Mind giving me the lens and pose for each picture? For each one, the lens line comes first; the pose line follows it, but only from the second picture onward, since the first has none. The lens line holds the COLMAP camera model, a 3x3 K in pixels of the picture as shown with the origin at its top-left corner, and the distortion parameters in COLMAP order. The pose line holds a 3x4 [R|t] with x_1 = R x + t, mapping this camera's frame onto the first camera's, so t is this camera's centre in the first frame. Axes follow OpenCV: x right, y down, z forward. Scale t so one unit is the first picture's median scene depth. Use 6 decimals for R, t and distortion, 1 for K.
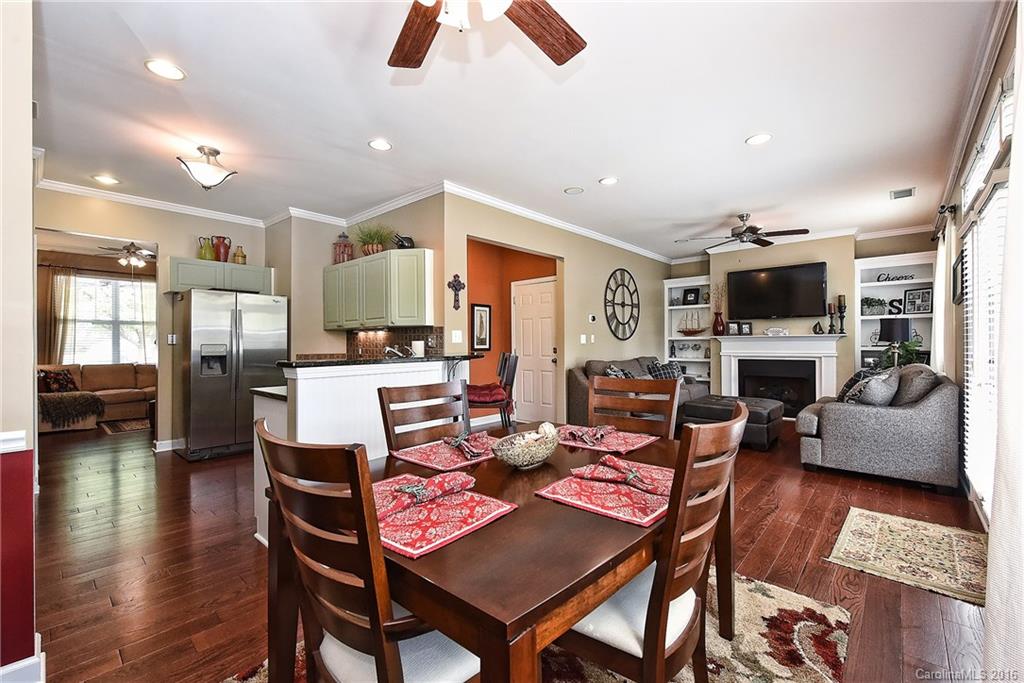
lens RADIAL K [[422.9, 0, 515.0], [0, 422.9, 342.3], [0, 0, 1]] dist [0.001136, -0.000103]
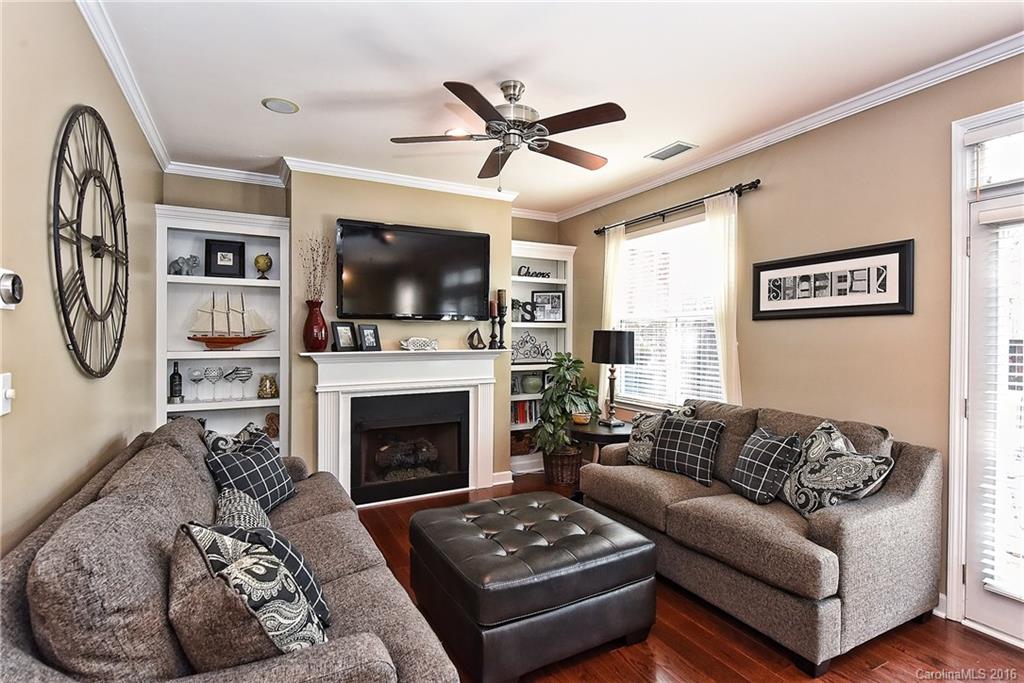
lens RADIAL K [[498.3, 0, 512.0], [0, 498.3, 340.5], [0, 0, 1]] dist [0.002098, 0.000247]
pose [[0.338608, -0.001462, 0.940926, 0.040894], [-0.003651, 0.999989, 0.002867, -0.030813], [-0.940920, -0.004406, 0.338599, 0.641621]]
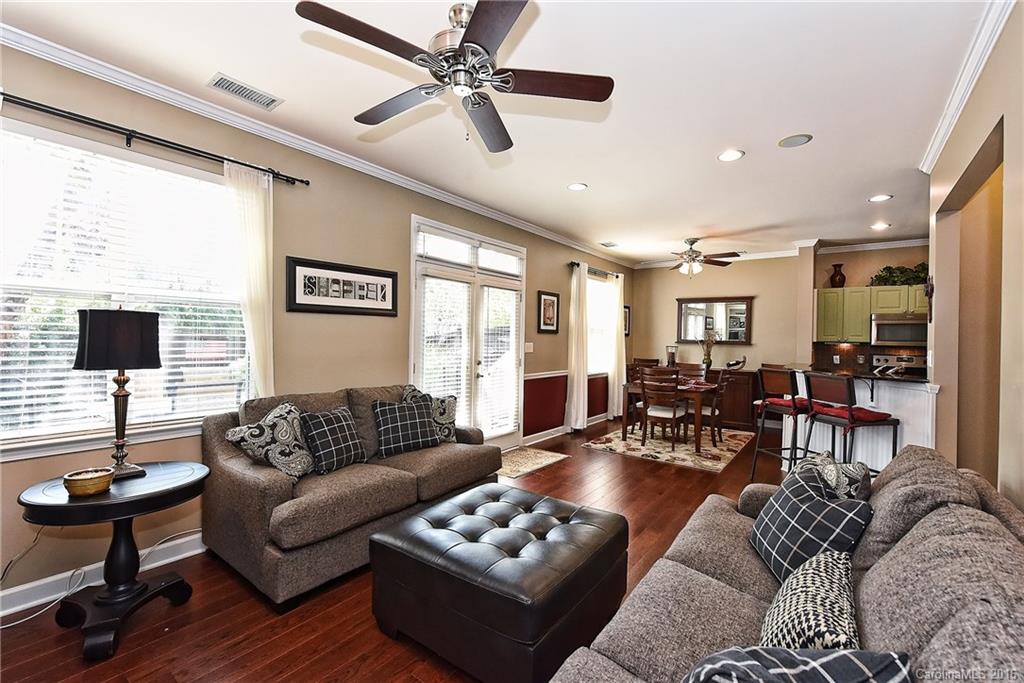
lens RADIAL K [[442.2, 0, 511.7], [0, 442.2, 340.2], [0, 0, 1]] dist [0.003244, 0.000108]
pose [[-0.994968, -0.011282, -0.099553, 0.414841], [-0.012133, 0.999895, 0.007942, -0.027108], [0.099453, 0.009110, -0.995001, 1.067321]]
